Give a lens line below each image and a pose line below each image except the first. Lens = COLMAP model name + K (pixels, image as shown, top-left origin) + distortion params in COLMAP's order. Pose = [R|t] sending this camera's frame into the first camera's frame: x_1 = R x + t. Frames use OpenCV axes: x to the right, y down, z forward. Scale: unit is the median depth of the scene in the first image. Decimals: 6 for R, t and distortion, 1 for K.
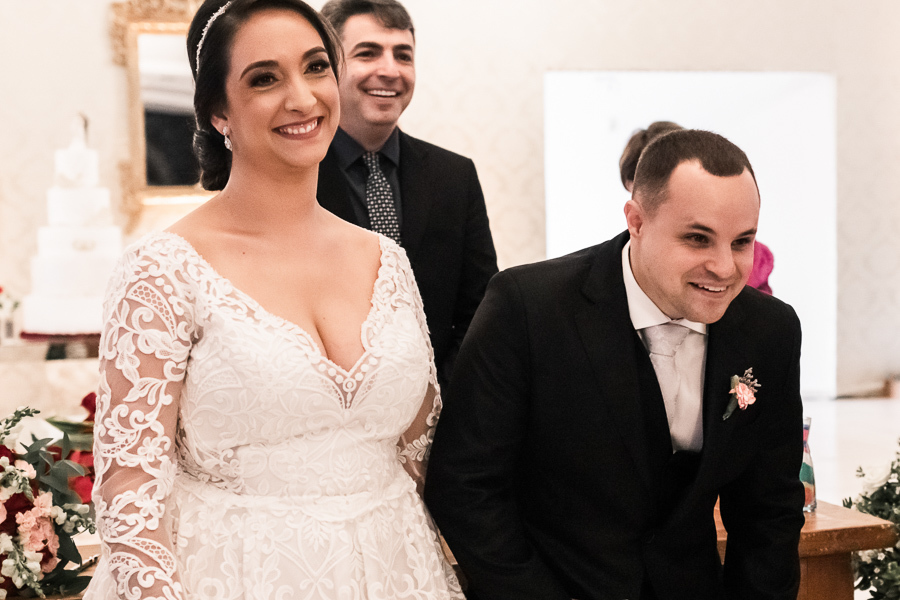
lens RADIAL K [[1453.4, 0, 450.0], [0, 1453.4, 300.0], [0, 0, 1]] dist [0.008662, 0.031542]
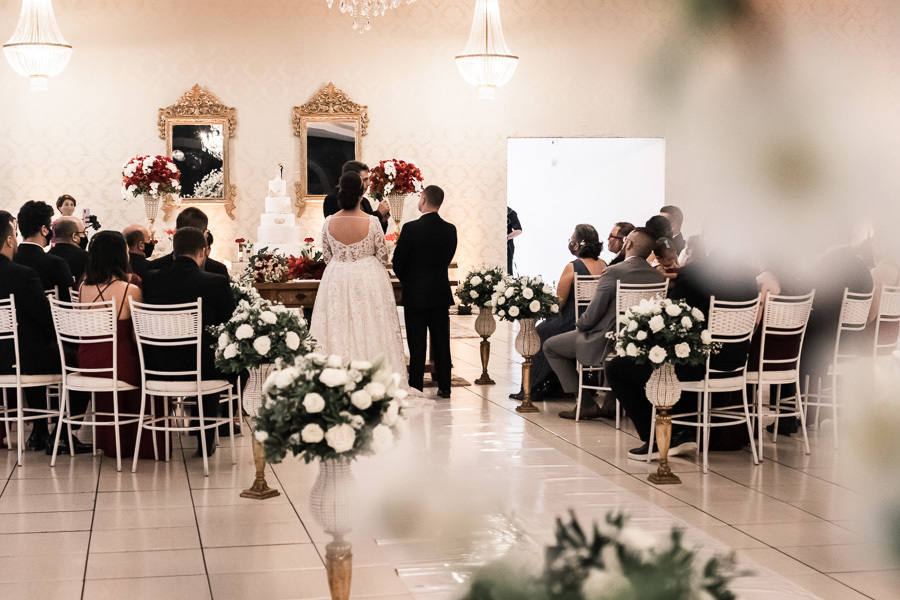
lens RADIAL K [[1453.4, 0, 450.0], [0, 1453.4, 300.0], [0, 0, 1]] dist [0.008662, 0.031542]
pose [[0.992831, 0.021442, -0.117587, 0.291180], [-0.019998, 0.999709, 0.013454, 0.050702], [0.117841, -0.011007, 0.992971, -1.262391]]
